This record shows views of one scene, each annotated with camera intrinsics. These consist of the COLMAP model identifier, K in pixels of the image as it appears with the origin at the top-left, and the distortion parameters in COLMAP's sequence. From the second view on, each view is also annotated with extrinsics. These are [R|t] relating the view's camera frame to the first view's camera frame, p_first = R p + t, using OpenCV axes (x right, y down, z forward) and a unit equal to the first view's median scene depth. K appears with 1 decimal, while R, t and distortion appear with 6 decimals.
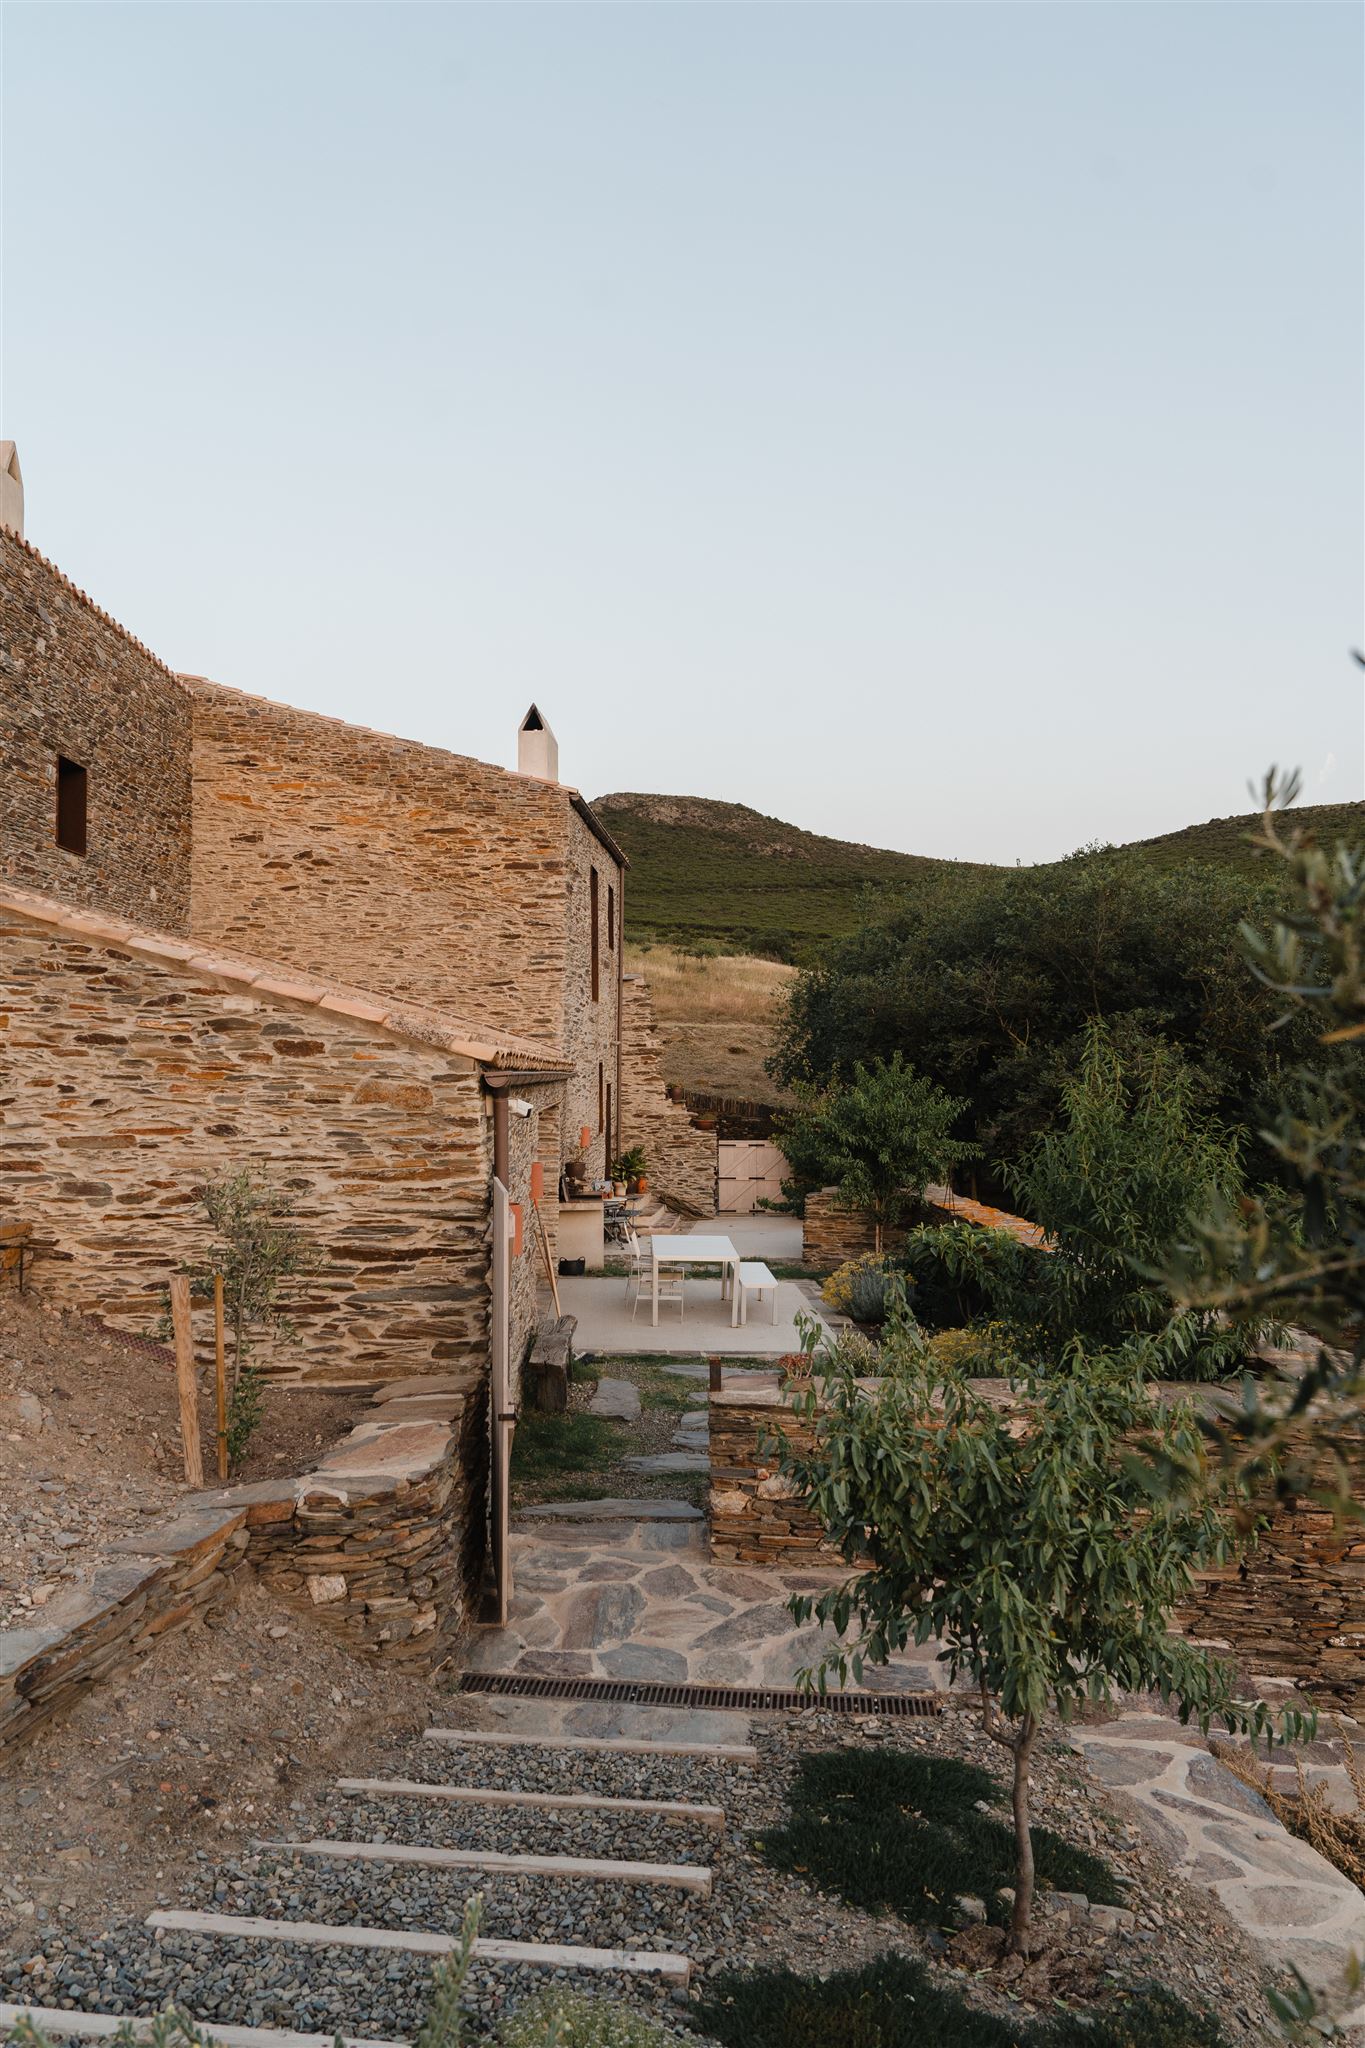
lens RADIAL K [[4616.8, 0, 682.5], [0, 4616.8, 1024.0], [0, 0, 1]] dist [0.025102, -0.046091]
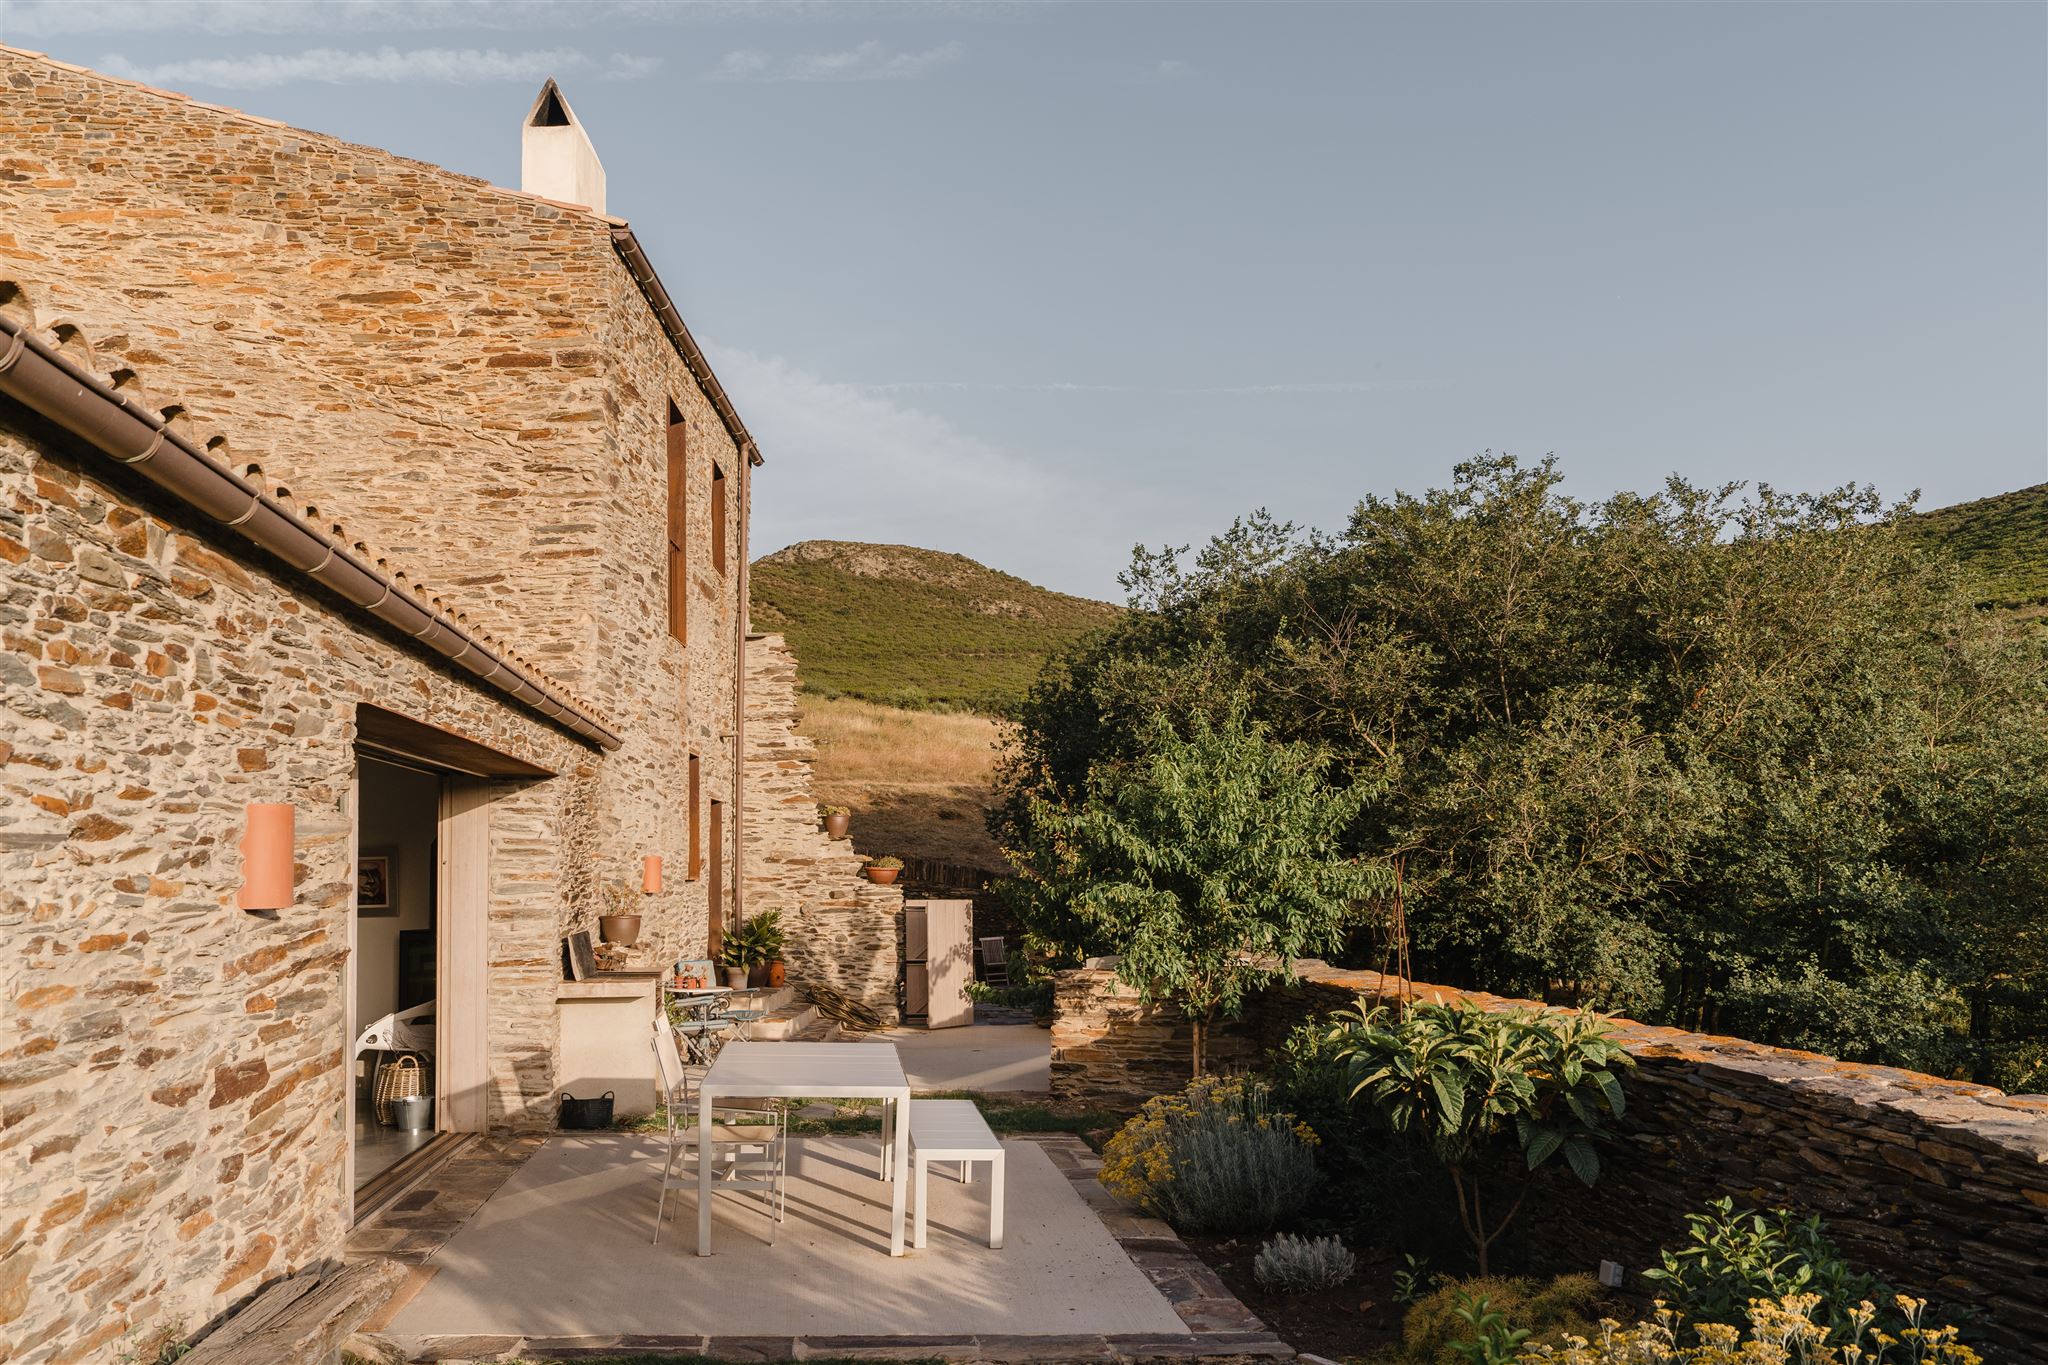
lens RADIAL K [[5540.8, 0, 1024.0], [0, 5540.8, 682.5], [0, 0, 1]] dist [-0.101279, -0.608570]
pose [[0.999693, -0.005891, 0.024083, 0.007823], [0.006476, 0.999684, -0.024294, 0.018858], [-0.023933, 0.024442, 0.999415, 0.358956]]
